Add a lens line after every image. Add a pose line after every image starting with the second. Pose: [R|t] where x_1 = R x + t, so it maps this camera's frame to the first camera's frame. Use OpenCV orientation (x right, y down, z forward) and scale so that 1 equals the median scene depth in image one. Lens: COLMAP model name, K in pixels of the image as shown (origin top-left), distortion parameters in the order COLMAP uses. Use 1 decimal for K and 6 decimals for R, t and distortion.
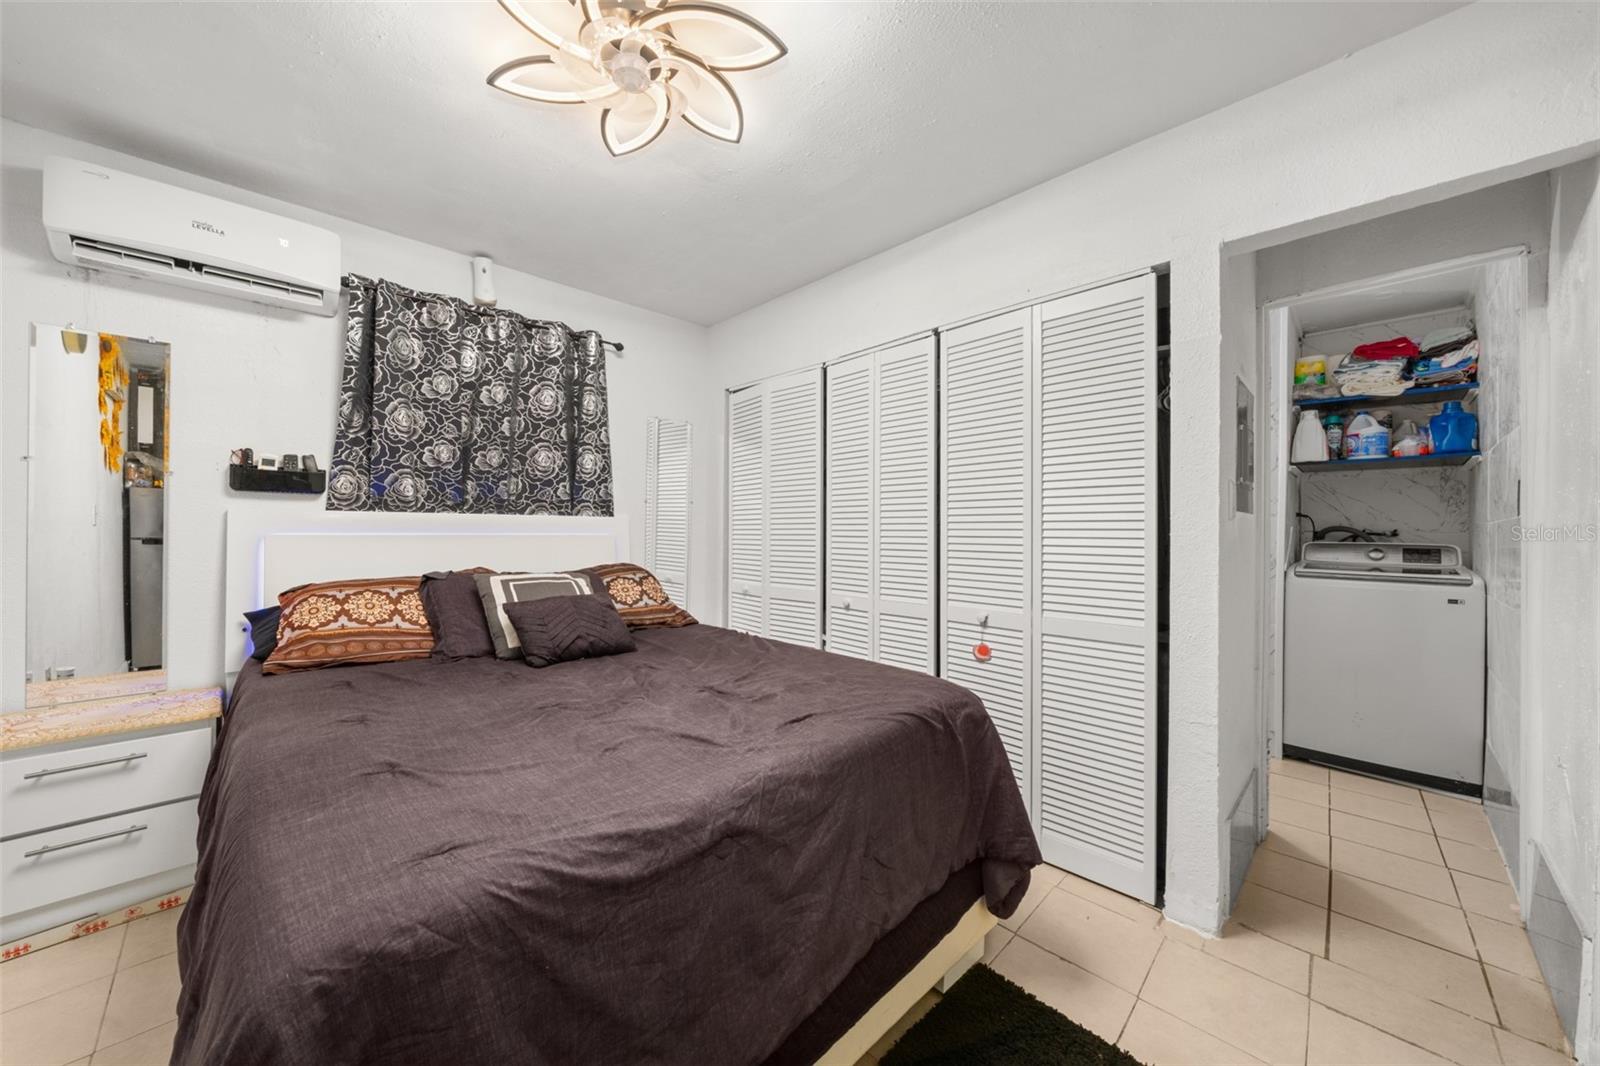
lens RADIAL K [[555.8, 0, 778.3], [0, 555.8, 530.4], [0, 0, 1]] dist [-0.004908, 0.000139]
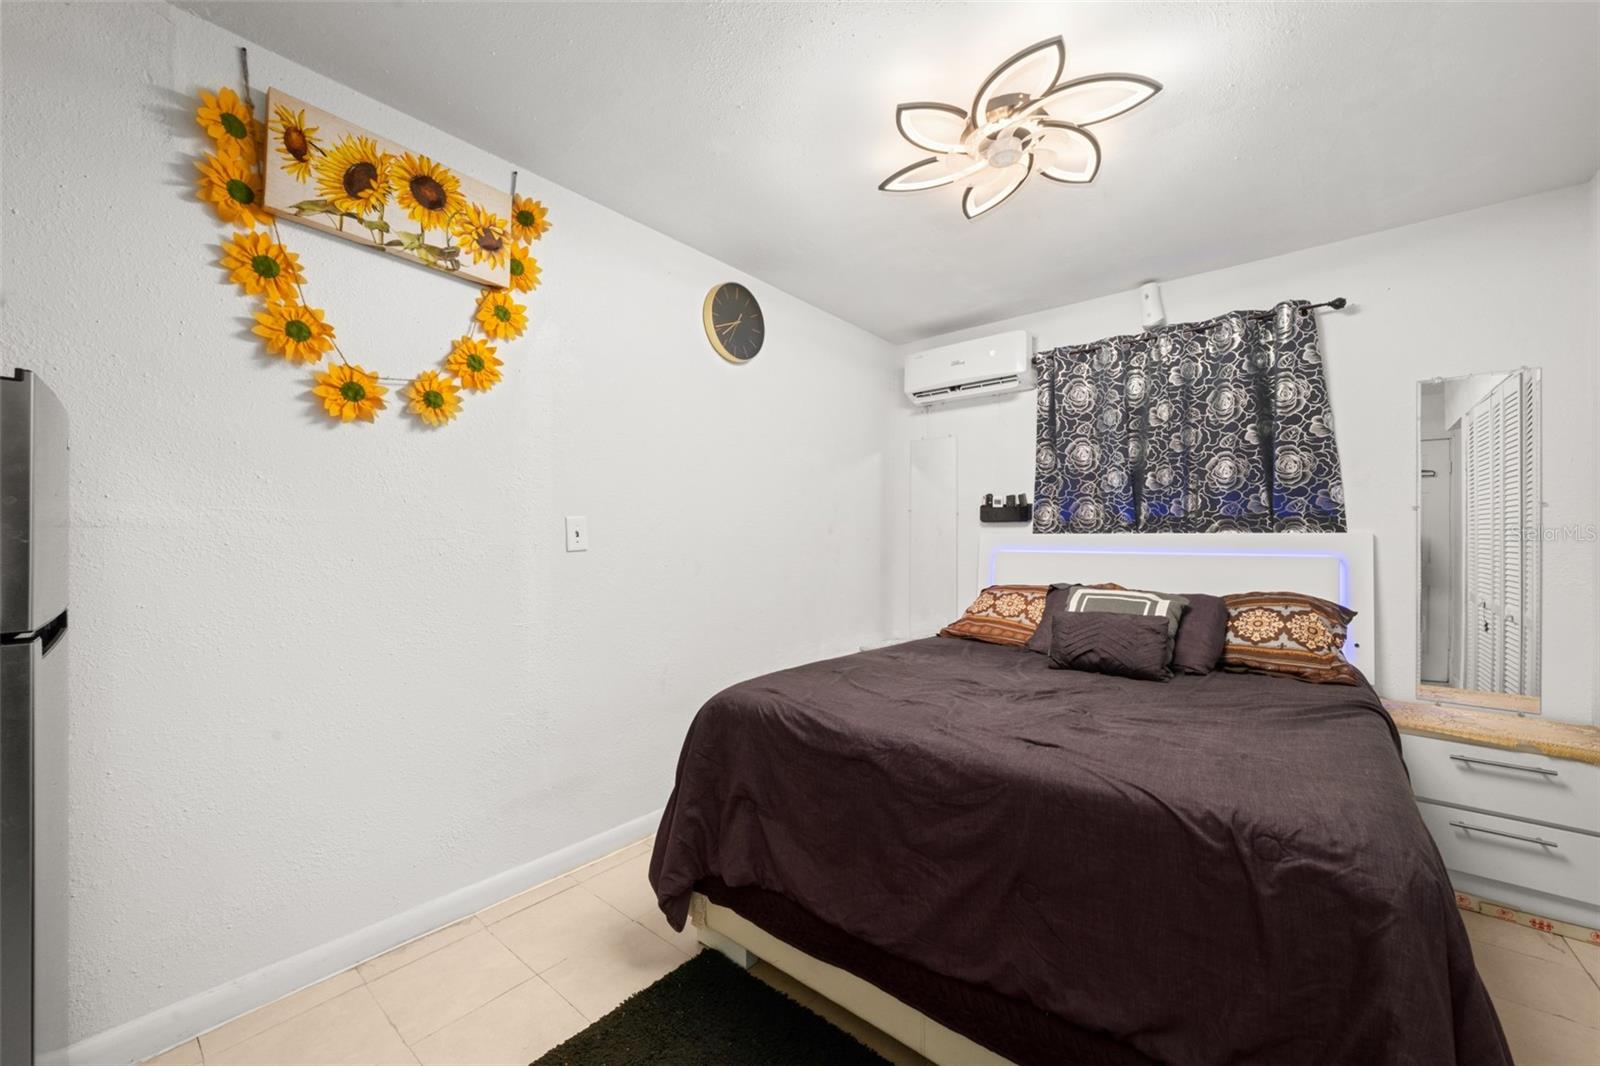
lens RADIAL K [[604.5, 0, 801.5], [0, 604.5, 544.5], [0, 0, 1]] dist [-0.001301, -0.000069]
pose [[0.139611, -0.005003, -0.990194, 0.522949], [-0.010354, 0.999925, -0.006512, 0.004973], [0.990152, 0.011162, 0.139549, 0.231004]]
